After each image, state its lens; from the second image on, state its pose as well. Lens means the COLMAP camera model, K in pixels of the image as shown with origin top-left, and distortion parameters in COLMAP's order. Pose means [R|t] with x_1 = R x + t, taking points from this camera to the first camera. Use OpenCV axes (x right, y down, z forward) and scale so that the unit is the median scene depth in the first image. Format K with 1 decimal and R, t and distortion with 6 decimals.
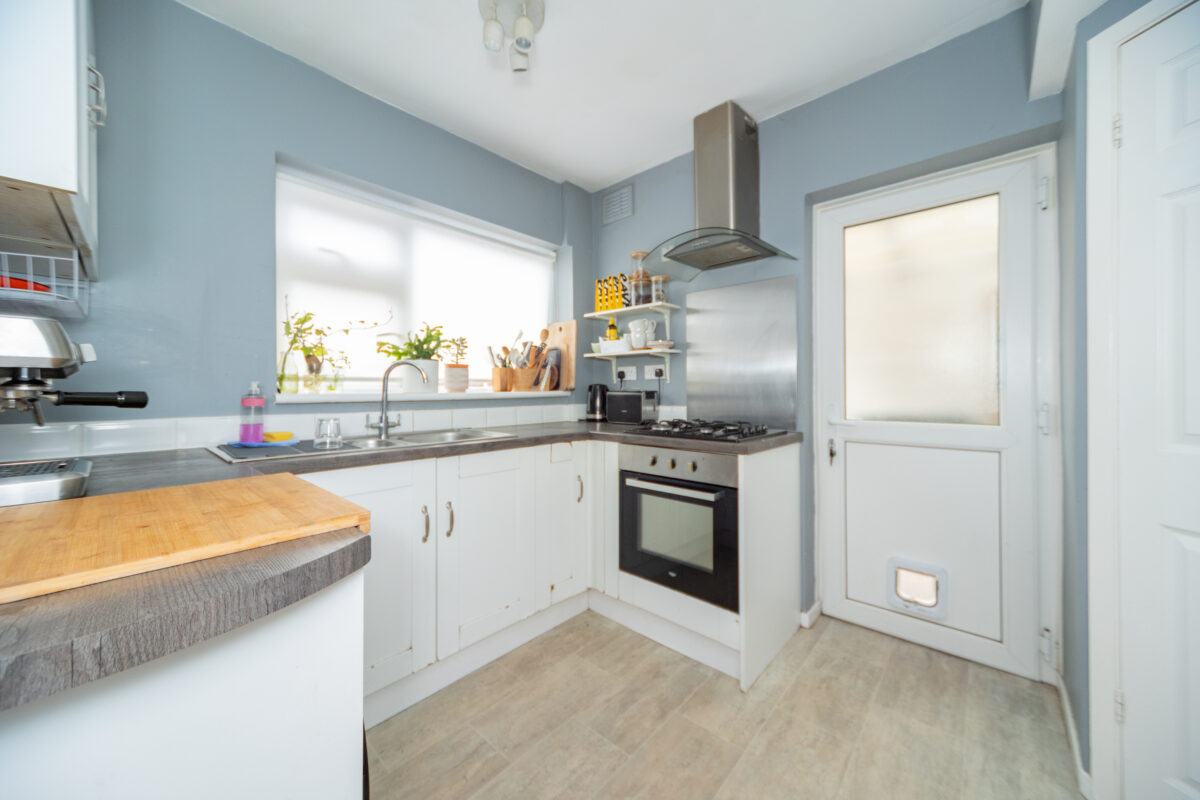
lens RADIAL K [[424.0, 0, 608.5], [0, 424.0, 390.8], [0, 0, 1]] dist [0.001571, 0.000300]
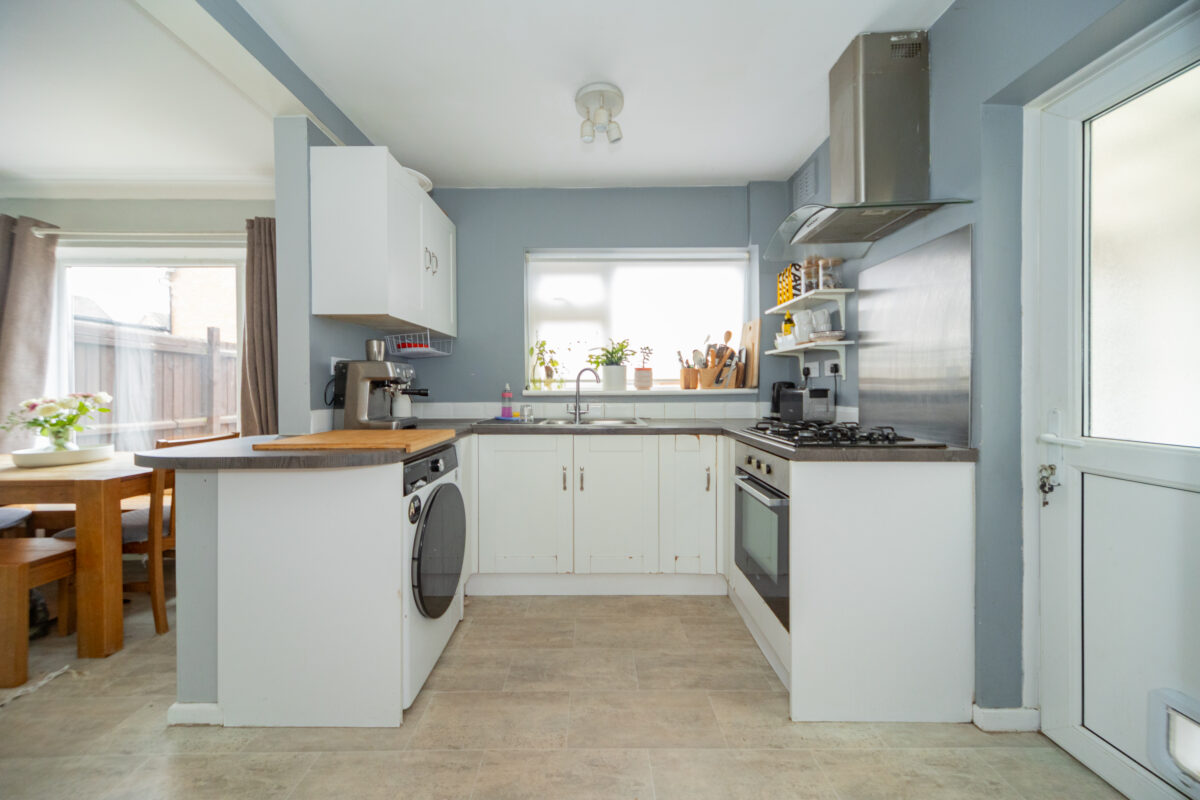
lens RADIAL K [[424.0, 0, 607.6], [0, 424.0, 393.4], [0, 0, 1]] dist [0.001571, 0.000300]
pose [[0.671288, 0.009138, -0.741141, 0.600190], [0.000391, 0.999920, 0.012682, -0.002174], [0.741197, -0.008803, 0.671230, 0.085474]]
